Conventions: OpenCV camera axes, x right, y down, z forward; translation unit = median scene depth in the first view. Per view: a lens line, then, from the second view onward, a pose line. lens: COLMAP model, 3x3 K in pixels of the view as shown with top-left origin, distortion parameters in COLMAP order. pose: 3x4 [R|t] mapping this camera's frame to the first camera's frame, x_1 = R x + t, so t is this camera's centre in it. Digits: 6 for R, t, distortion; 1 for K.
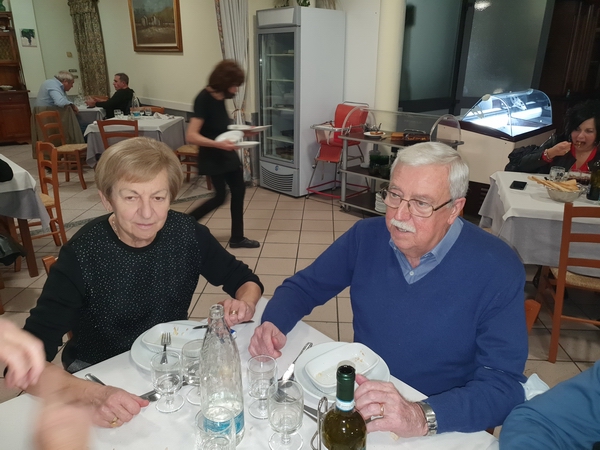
lens RADIAL K [[460.1, 0, 302.6], [0, 460.1, 236.2], [0, 0, 1]] dist [0.005803, -0.000650]
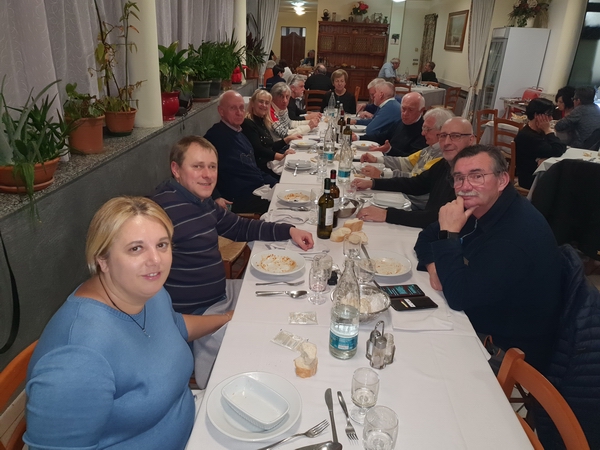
lens RADIAL K [[460.1, 0, 302.6], [0, 460.1, 236.2], [0, 0, 1]] dist [0.005803, -0.000650]
pose [[0.711278, 0.294431, -0.638275, 0.646156], [-0.287786, 0.950431, 0.117724, 0.221514], [0.641298, 0.099952, 0.760754, -0.611878]]
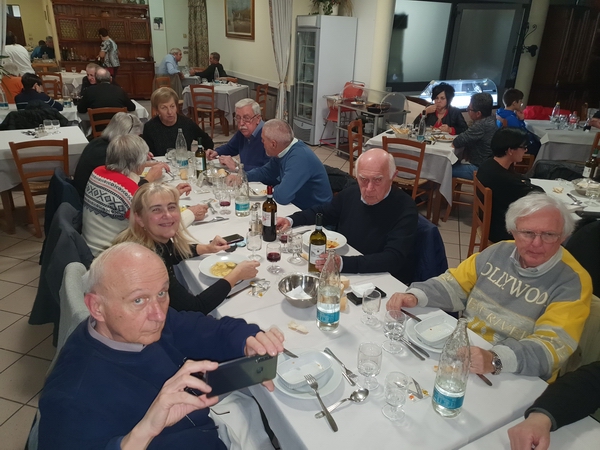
lens RADIAL K [[447.6, 0, 309.0], [0, 447.6, 223.5], [0, 0, 1]] dist [-0.000467, 0.002006]
pose [[0.975025, 0.113434, -0.190942, 0.260451], [-0.106797, 0.993274, 0.044730, 0.093331], [0.194732, -0.023221, 0.980582, -0.373339]]
